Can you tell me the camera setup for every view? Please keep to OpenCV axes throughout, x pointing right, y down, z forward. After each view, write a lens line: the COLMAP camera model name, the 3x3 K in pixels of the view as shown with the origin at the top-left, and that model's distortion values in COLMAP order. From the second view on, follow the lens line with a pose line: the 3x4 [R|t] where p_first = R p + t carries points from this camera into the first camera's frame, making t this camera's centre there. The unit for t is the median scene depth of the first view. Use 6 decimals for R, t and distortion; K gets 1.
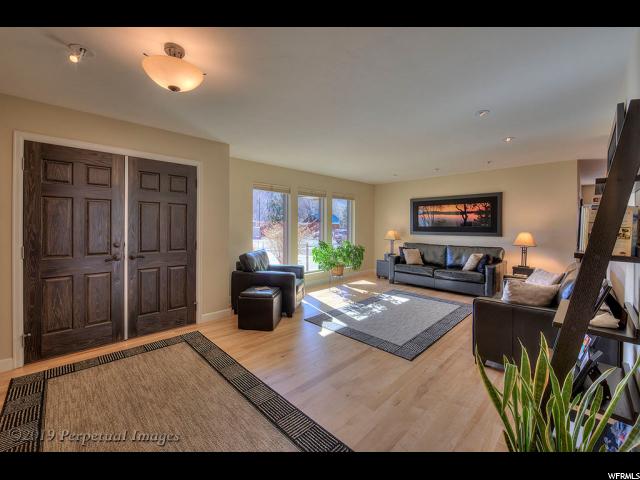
lens RADIAL K [[263.8, 0, 312.1], [0, 263.8, 225.9], [0, 0, 1]] dist [-0.000615, -0.000067]
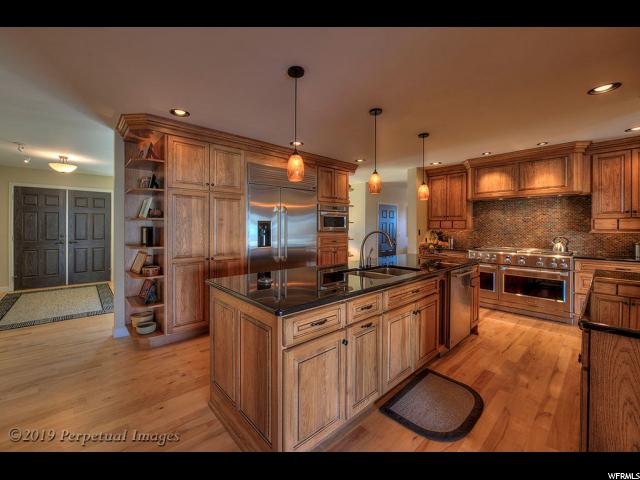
lens RADIAL K [[260.6, 0, 301.8], [0, 260.6, 227.4], [0, 0, 1]] dist [0.000859, 0.000150]
pose [[0.998159, 0.001288, -0.060634, 1.108765], [-0.001218, 0.999999, 0.001193, 0.006164], [0.060636, -0.001117, 0.998159, -0.789714]]
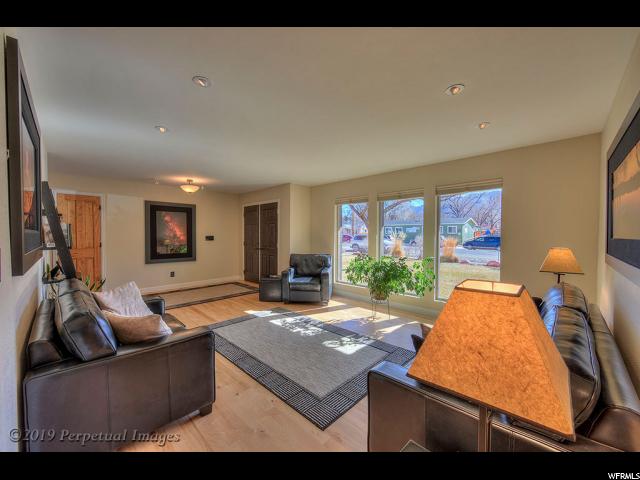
lens RADIAL K [[252.3, 0, 320.0], [0, 252.3, 240.0], [0, 0, 1]] dist [-0.000047, 0.000054]
pose [[0.035256, 0.020586, -0.999166, 1.498994], [-0.002220, 0.999787, 0.020520, -0.003230], [0.999376, 0.001494, 0.035294, 1.426528]]
